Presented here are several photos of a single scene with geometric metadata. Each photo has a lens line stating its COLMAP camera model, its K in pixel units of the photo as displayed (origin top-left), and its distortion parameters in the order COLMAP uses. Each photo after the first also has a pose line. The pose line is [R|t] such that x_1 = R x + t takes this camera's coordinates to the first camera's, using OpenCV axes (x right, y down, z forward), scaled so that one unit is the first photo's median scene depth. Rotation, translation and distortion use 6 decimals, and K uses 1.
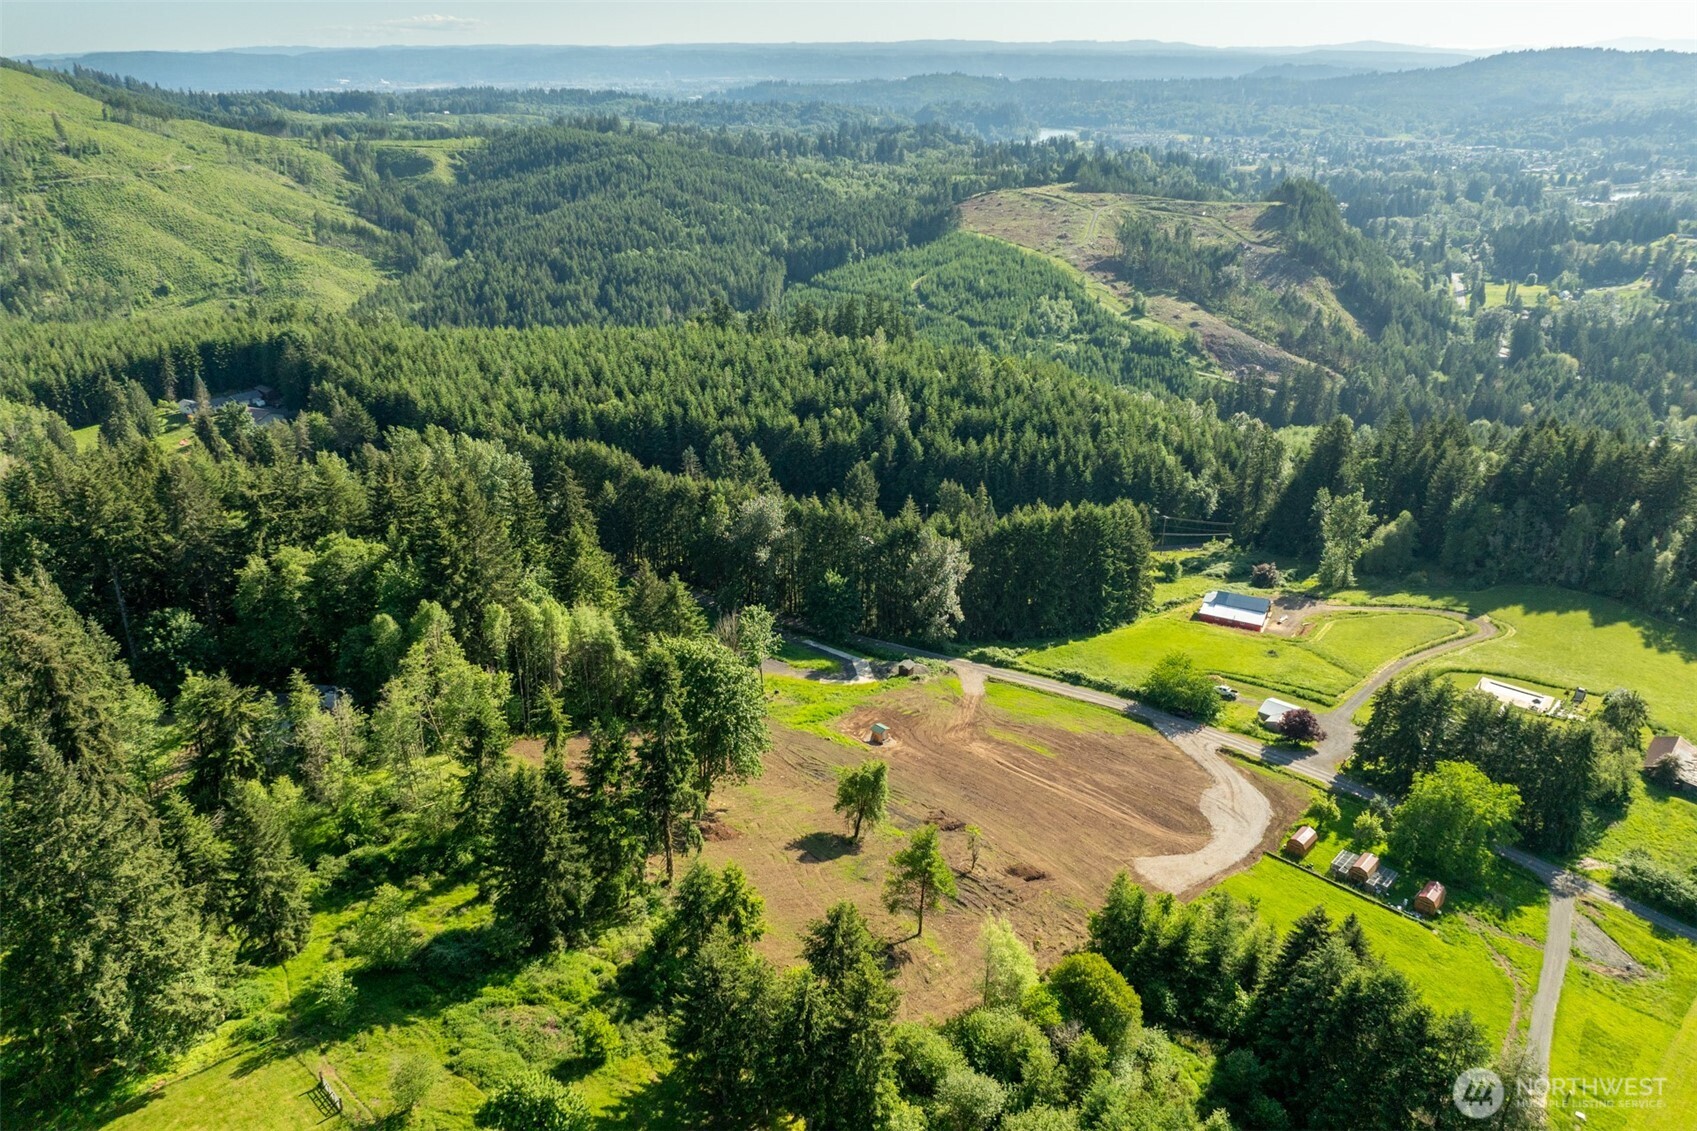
lens RADIAL K [[1193.7, 0, 846.8], [0, 1193.7, 560.3], [0, 0, 1]] dist [-0.036452, 0.008145]
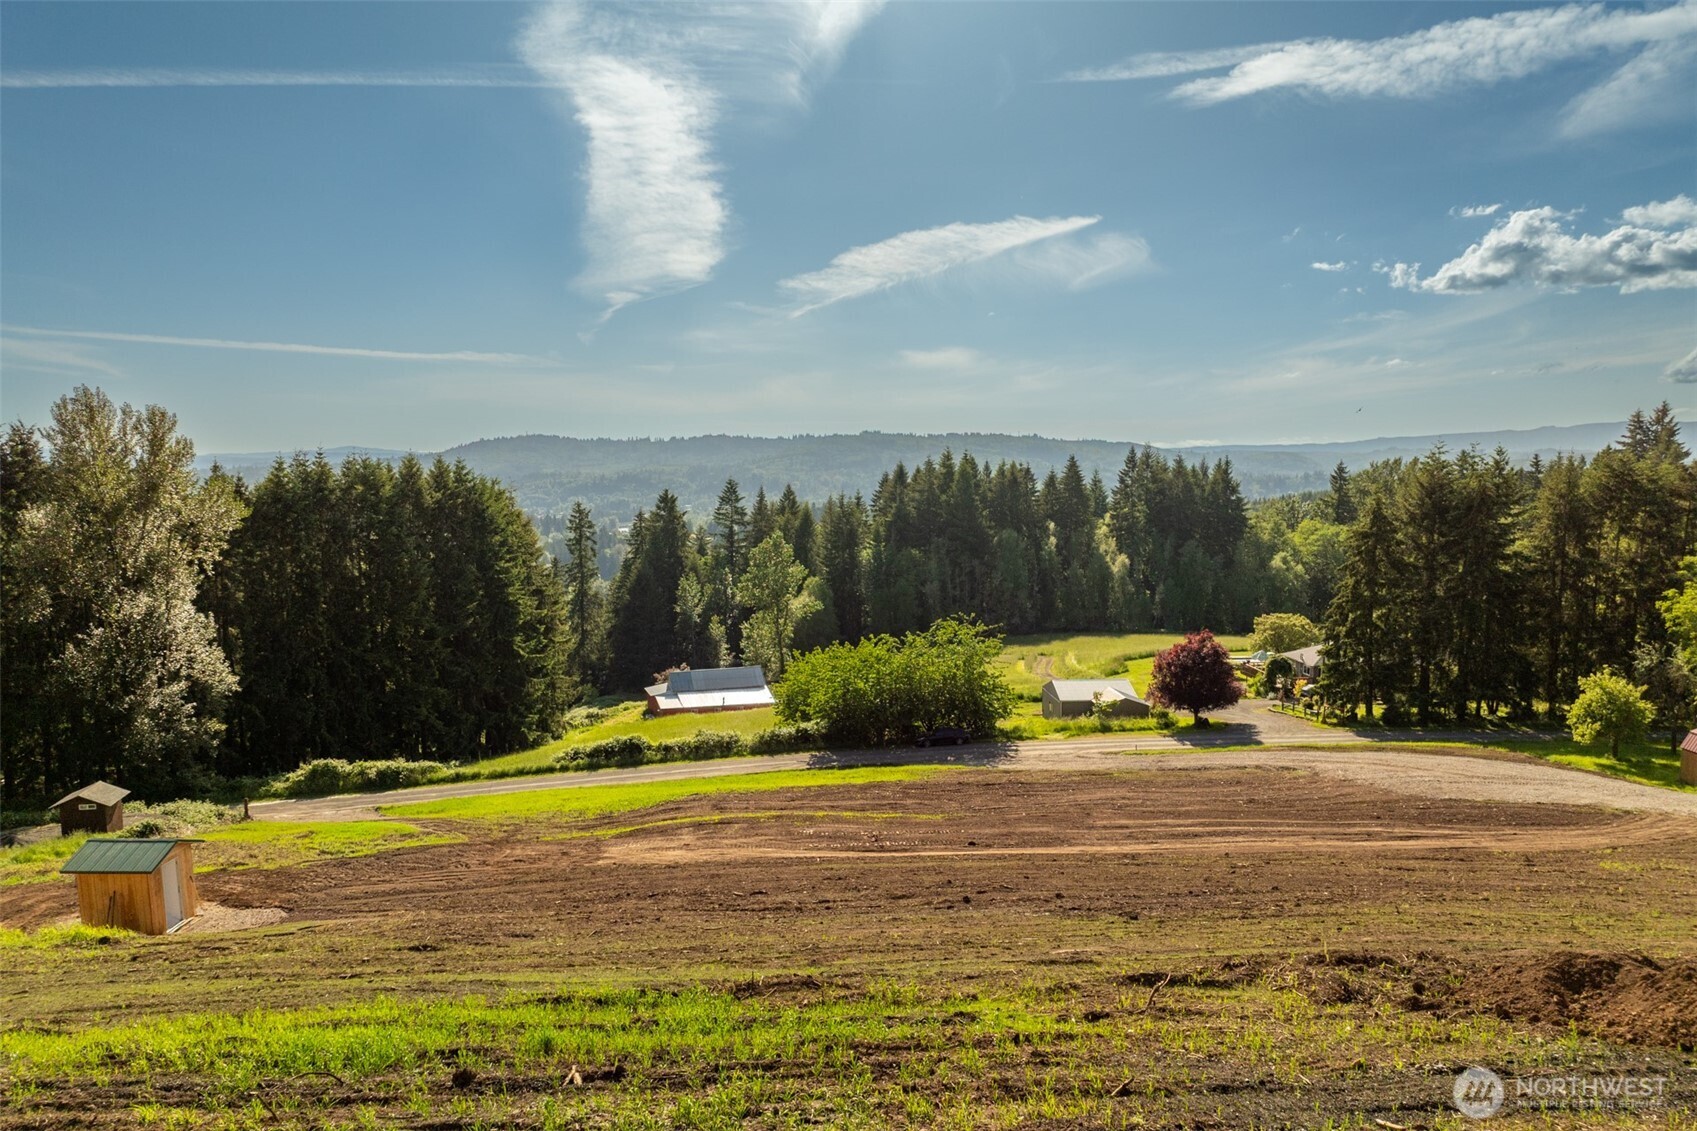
lens RADIAL K [[1192.2, 0, 848.6], [0, 1192.2, 653.3], [0, 0, 1]] dist [-0.036247, 0.027932]
pose [[0.710601, -0.111346, 0.694729, -0.005205], [0.276194, 0.952286, -0.129880, 0.084846], [-0.647119, 0.284173, 0.707448, 0.430330]]
